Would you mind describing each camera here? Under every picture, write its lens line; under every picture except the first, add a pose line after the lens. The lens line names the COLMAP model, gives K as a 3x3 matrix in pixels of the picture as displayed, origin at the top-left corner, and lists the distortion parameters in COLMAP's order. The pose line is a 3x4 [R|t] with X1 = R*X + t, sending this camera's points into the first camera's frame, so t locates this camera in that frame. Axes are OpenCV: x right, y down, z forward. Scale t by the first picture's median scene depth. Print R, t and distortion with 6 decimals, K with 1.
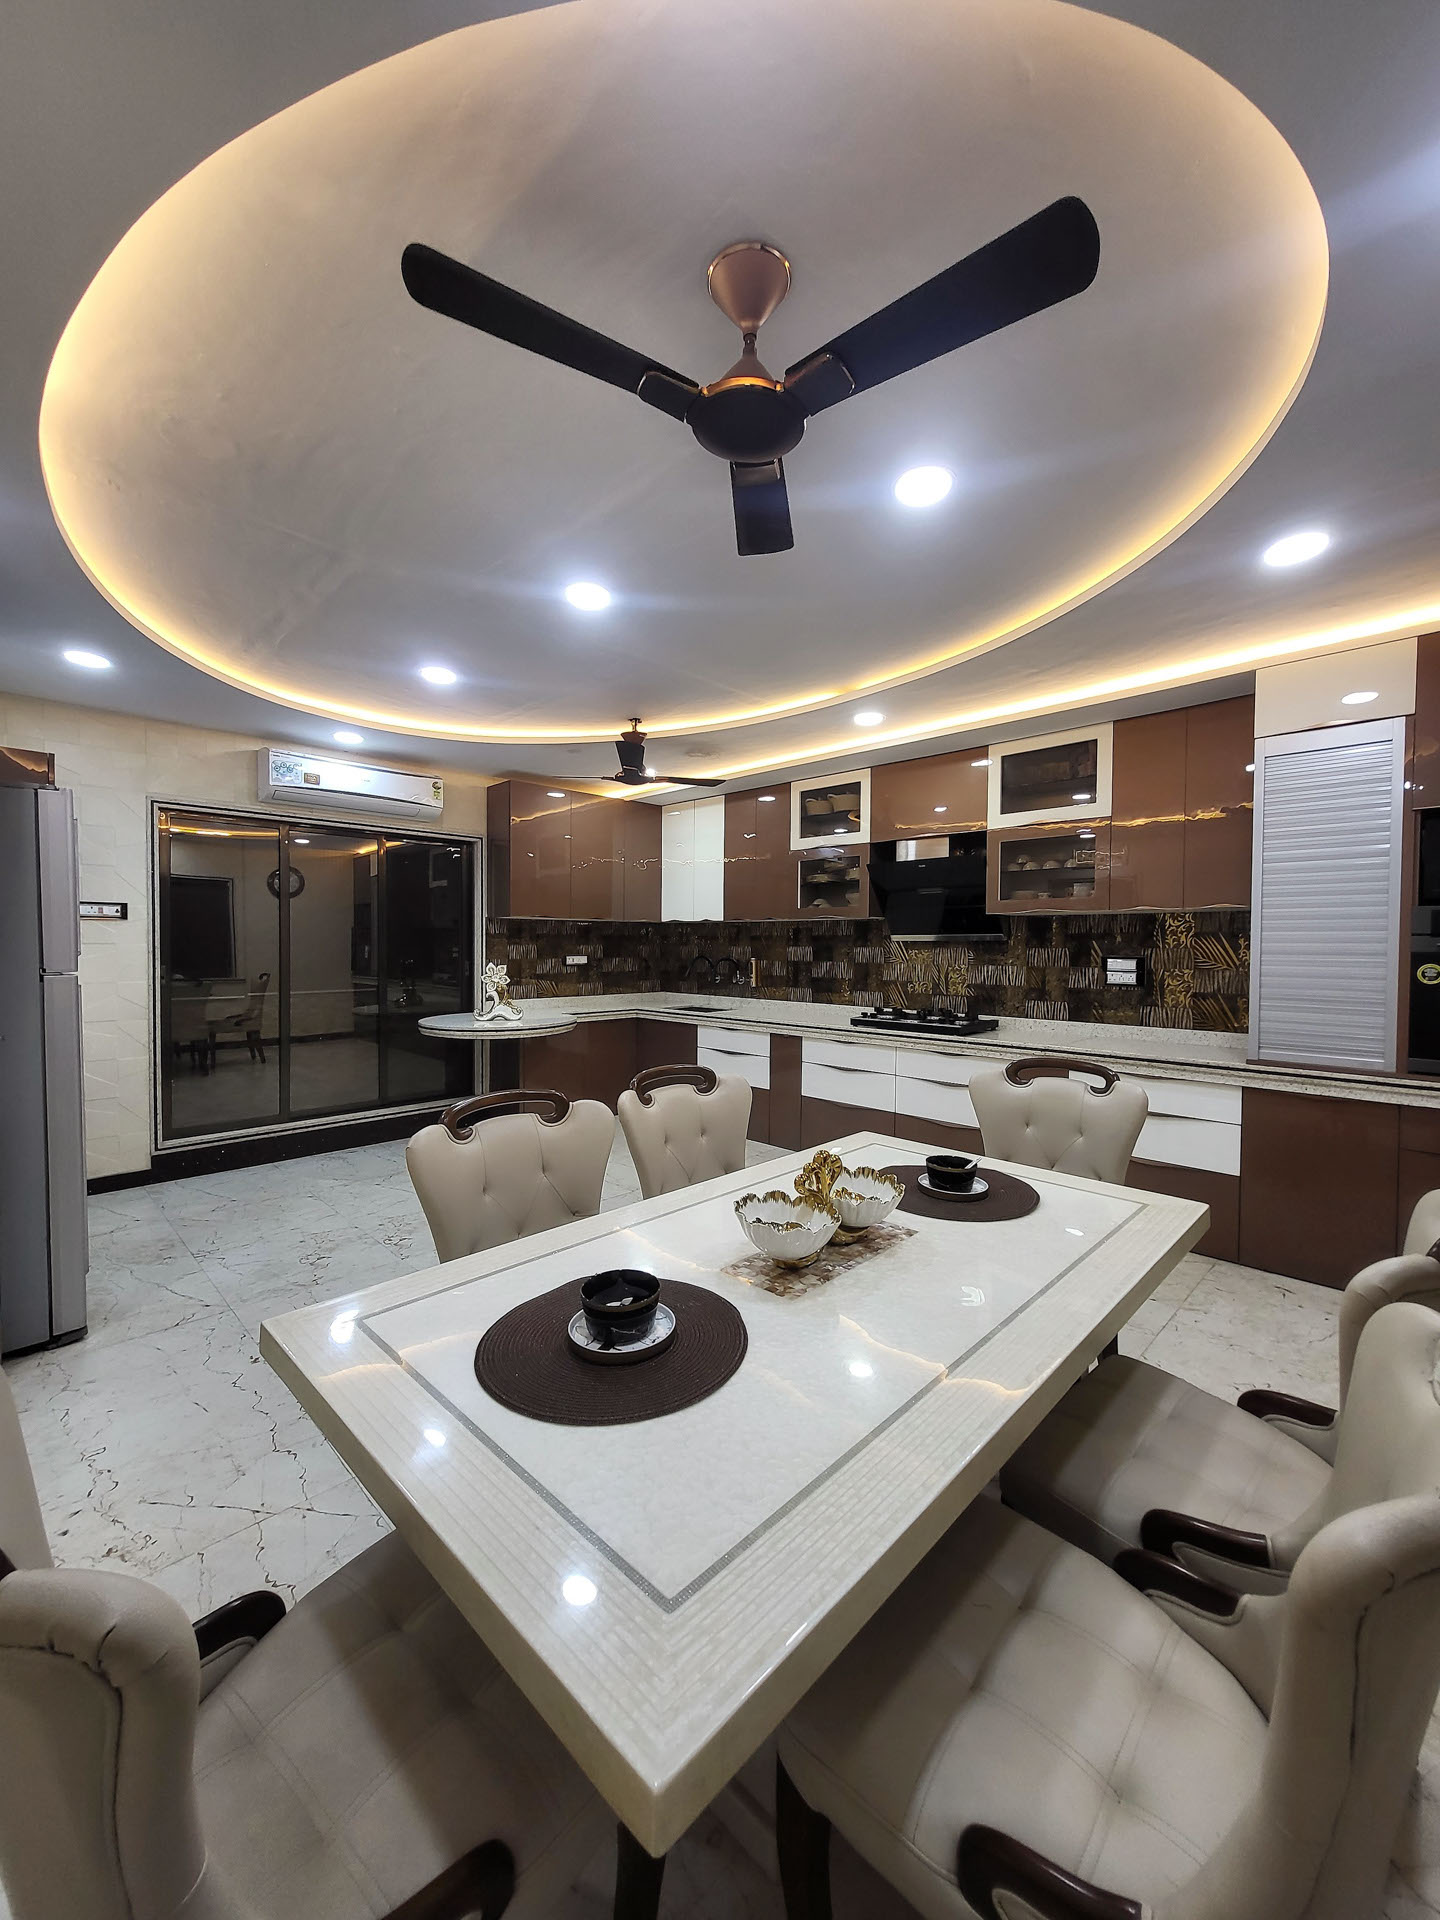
lens RADIAL K [[752.2, 0, 730.0], [0, 752.2, 951.6], [0, 0, 1]] dist [-0.002638, 0.000558]
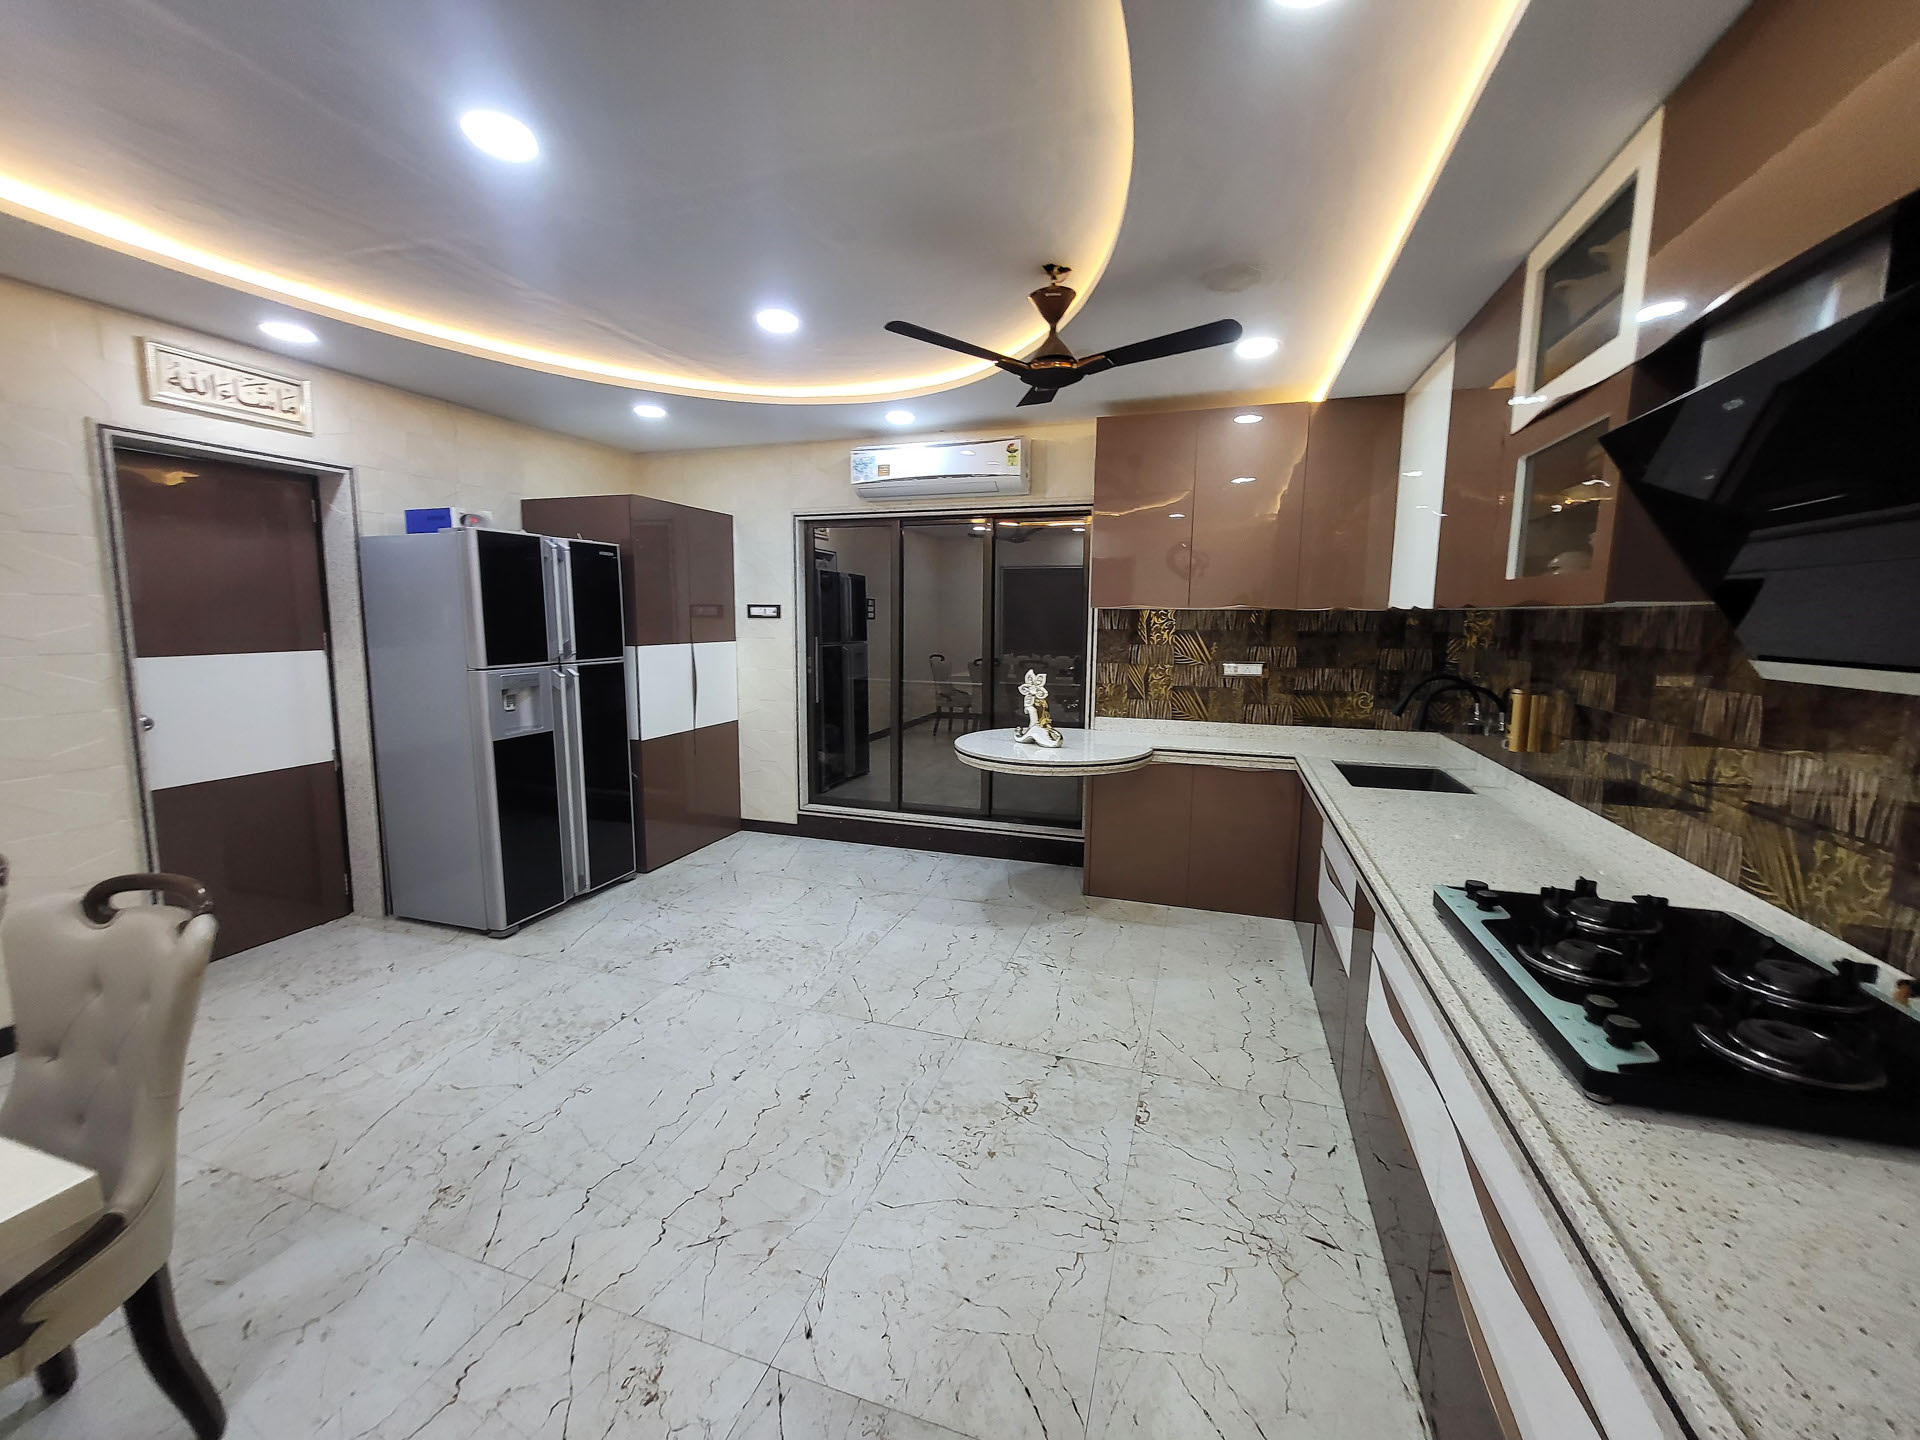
lens RADIAL K [[752.2, 0, 966.2], [0, 752.2, 705.2], [0, 0, 1]] dist [-0.002638, 0.000558]
pose [[0.443083, 0.104640, -0.890353, 0.418759], [-0.012449, 0.993787, 0.110601, -0.041086], [0.896394, -0.037922, 0.441633, 0.714297]]
